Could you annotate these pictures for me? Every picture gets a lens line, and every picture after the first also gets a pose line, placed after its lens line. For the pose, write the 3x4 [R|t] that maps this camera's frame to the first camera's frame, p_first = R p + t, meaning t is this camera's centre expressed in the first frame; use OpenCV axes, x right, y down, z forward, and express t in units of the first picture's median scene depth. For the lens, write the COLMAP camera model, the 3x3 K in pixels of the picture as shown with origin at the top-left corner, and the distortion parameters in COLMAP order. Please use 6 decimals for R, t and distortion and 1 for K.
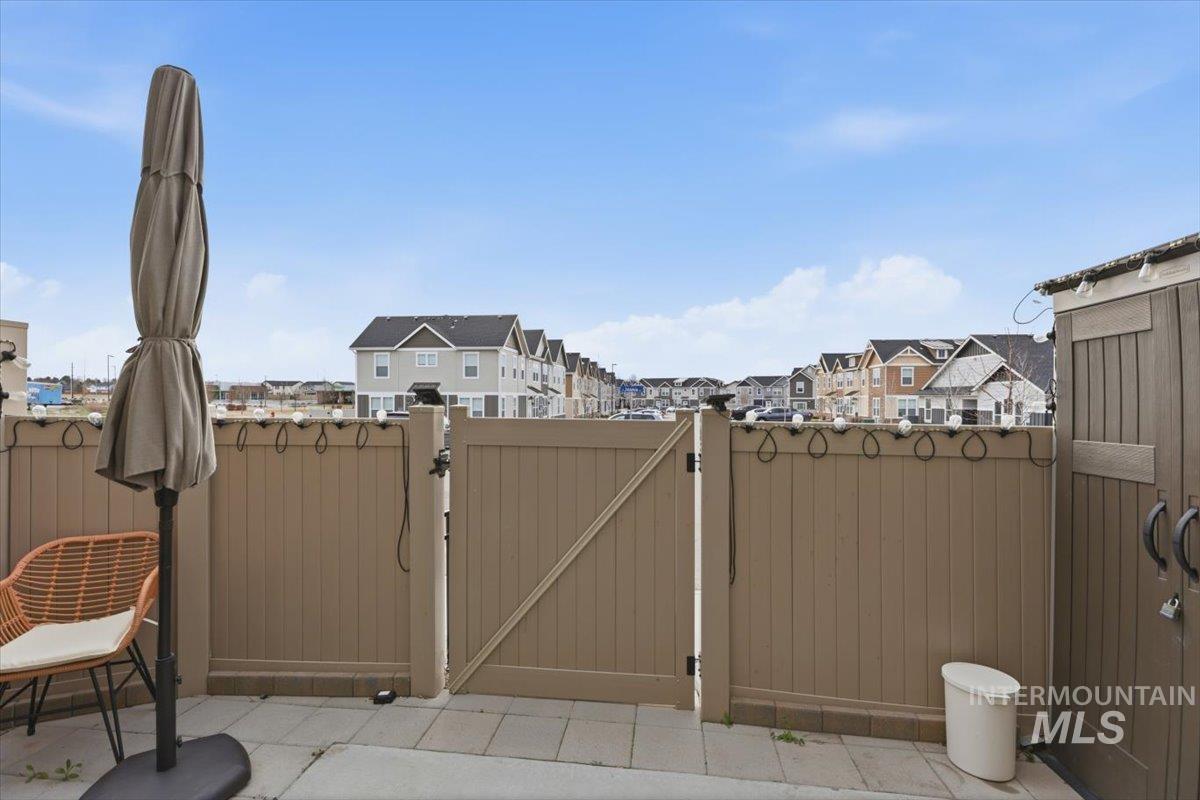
lens RADIAL K [[547.5, 0, 600.0], [0, 547.5, 400.0], [0, 0, 1]] dist [0.002001, 0.000217]
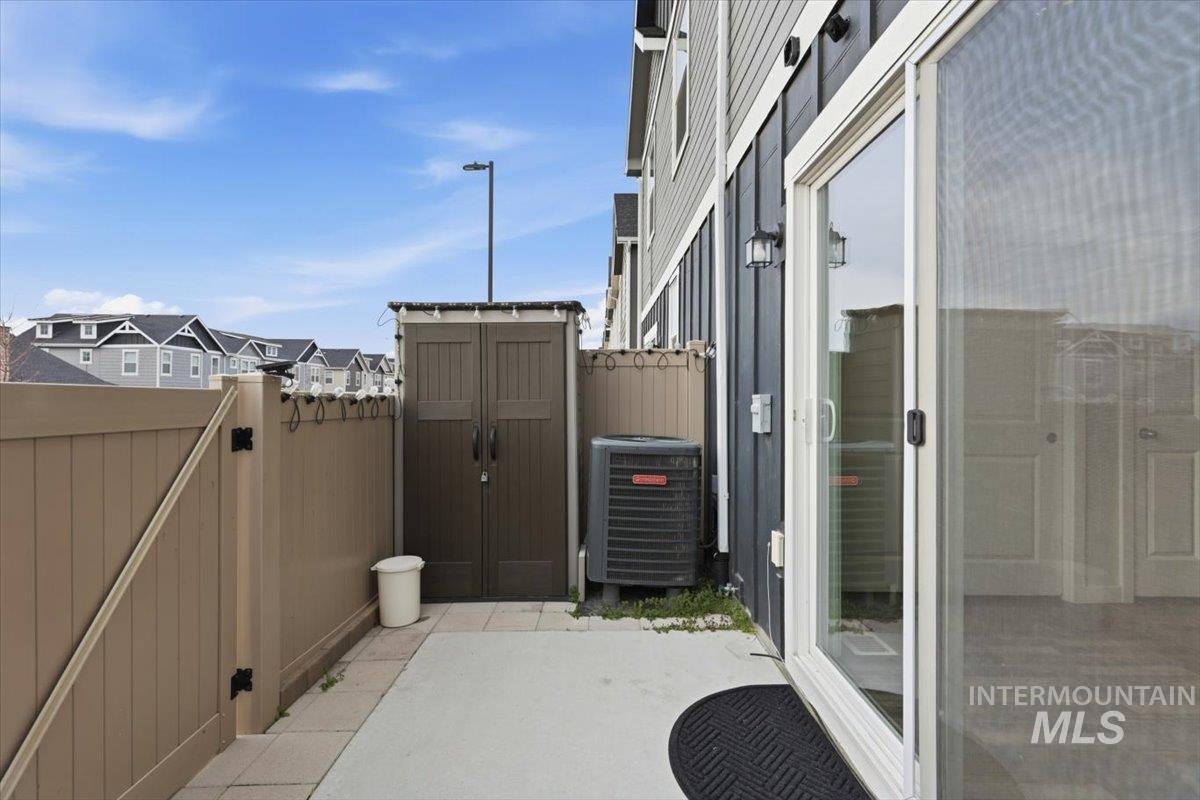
lens RADIAL K [[541.8, 0, 601.6], [0, 541.8, 392.5], [0, 0, 1]] dist [-0.000060, -0.000083]
pose [[-0.129762, 0.006123, 0.991526, -0.793055], [-0.003029, 0.999974, -0.006571, 0.051728], [-0.991541, -0.003857, -0.129740, 0.619117]]
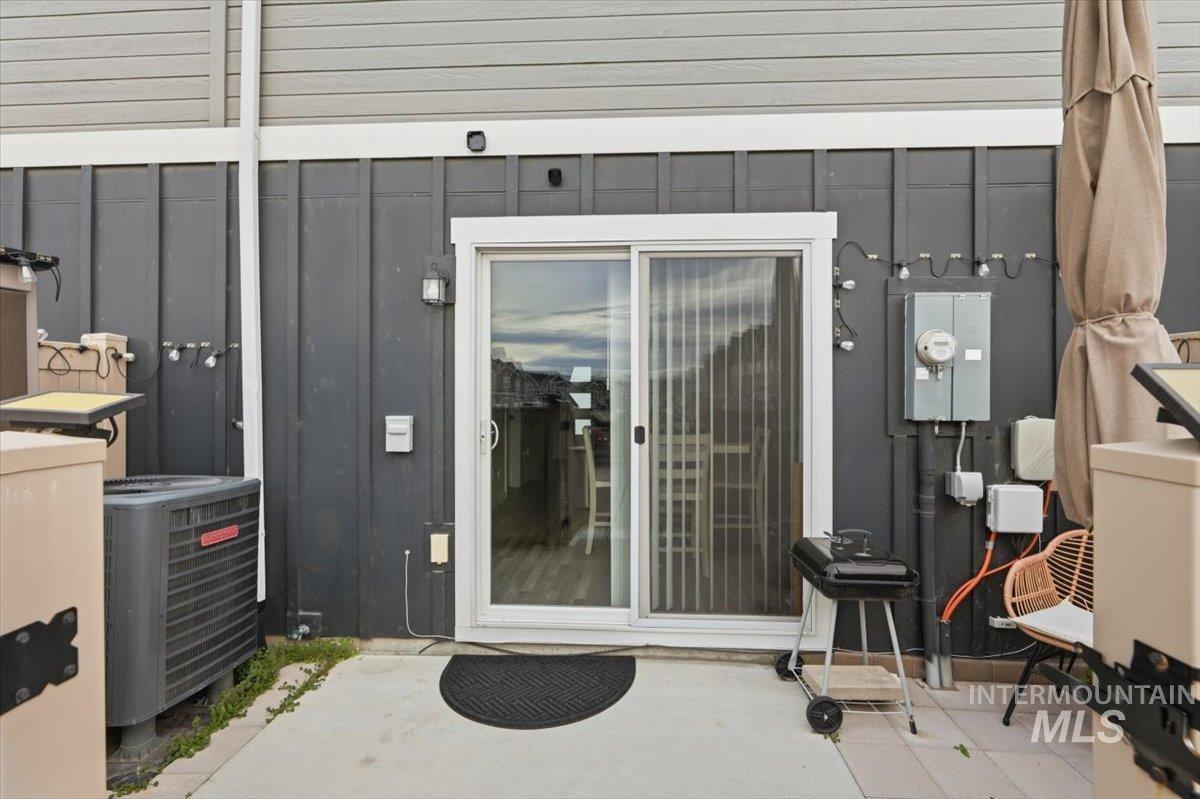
lens RADIAL K [[541.8, 0, 601.6], [0, 541.8, 392.0], [0, 0, 1]] dist [-0.000060, -0.000083]
pose [[-0.997758, -0.004958, -0.066739, -0.057934], [-0.005002, 0.999987, 0.000488, -0.010822], [0.066736, 0.000821, -0.997770, 1.409649]]
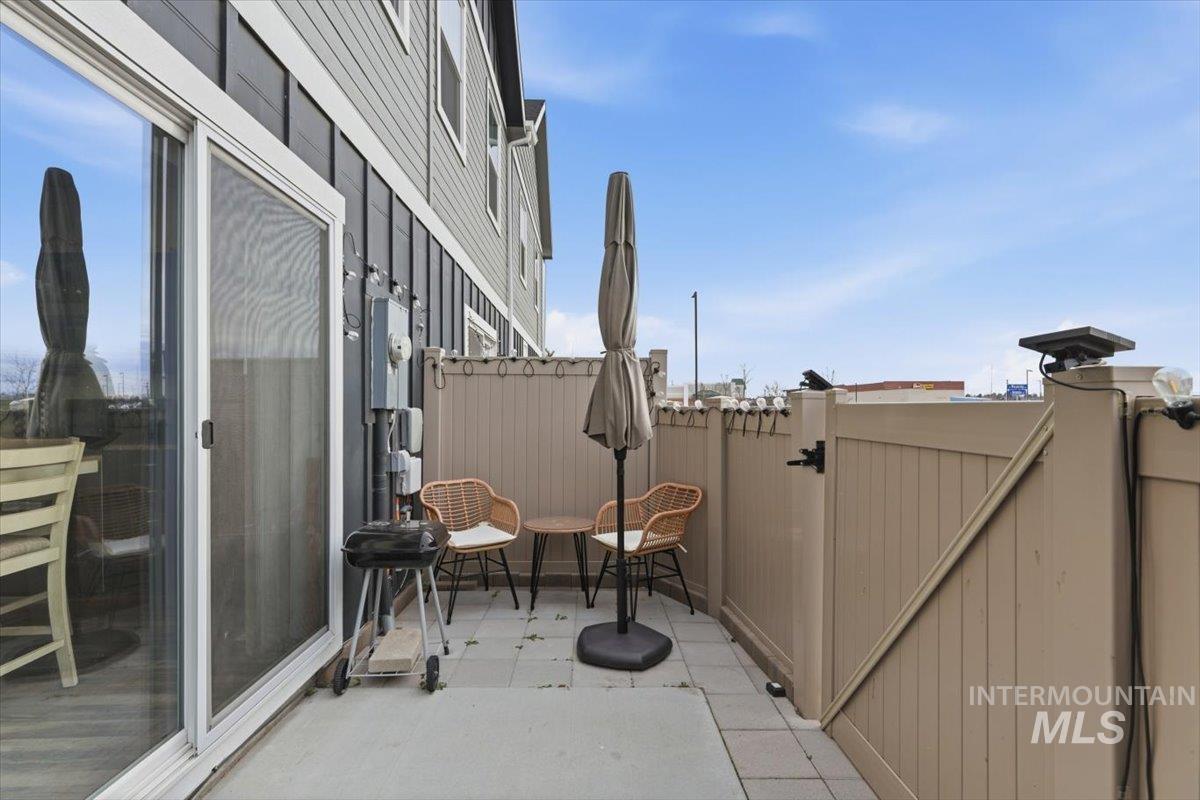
lens RADIAL K [[547.5, 0, 600.0], [0, 547.5, 400.0], [0, 0, 1]] dist [0.002001, 0.000217]
pose [[0.158270, -0.021281, -0.987167, 0.612023], [-0.003233, 0.999751, -0.022071, 0.053596], [0.987391, 0.006684, 0.158161, 0.602934]]
